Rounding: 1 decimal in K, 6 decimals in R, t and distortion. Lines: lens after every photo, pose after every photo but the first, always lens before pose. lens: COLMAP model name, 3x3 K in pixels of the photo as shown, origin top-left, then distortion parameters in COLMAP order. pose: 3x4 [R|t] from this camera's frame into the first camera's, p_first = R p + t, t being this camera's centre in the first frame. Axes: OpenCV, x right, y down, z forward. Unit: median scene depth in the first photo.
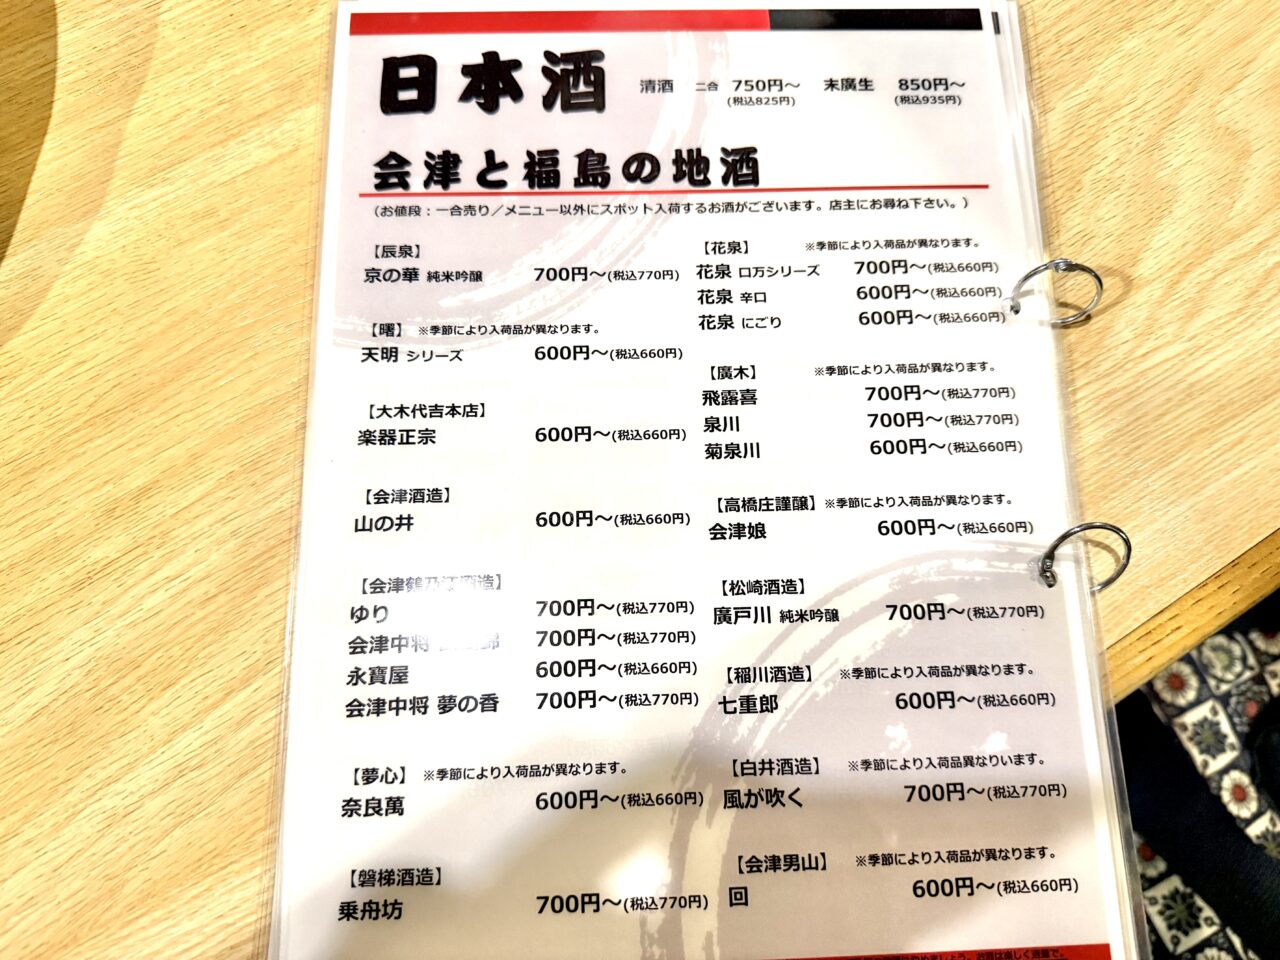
lens RADIAL K [[900.0, 0, 645.2], [0, 900.0, 484.6], [0, 0, 1]] dist [0.012355, -0.035532]
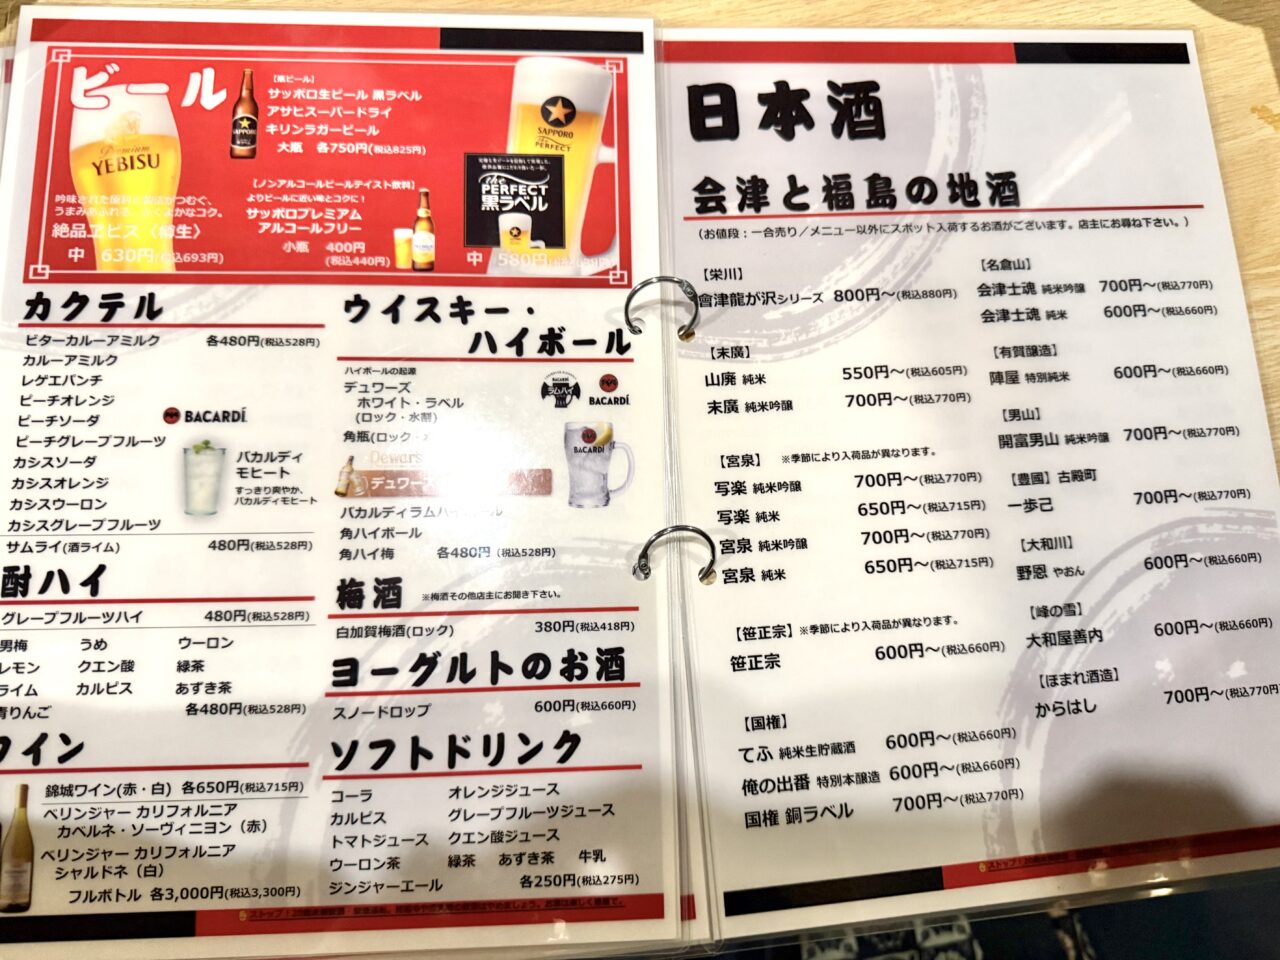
lens RADIAL K [[900.0, 0, 641.0], [0, 900.0, 475.9], [0, 0, 1]] dist [0.012355, -0.035532]
pose [[0.919437, -0.111843, -0.376997, 0.047568], [0.123747, 0.992286, 0.007422, -0.035721], [0.373259, -0.053476, 0.926185, -0.172432]]
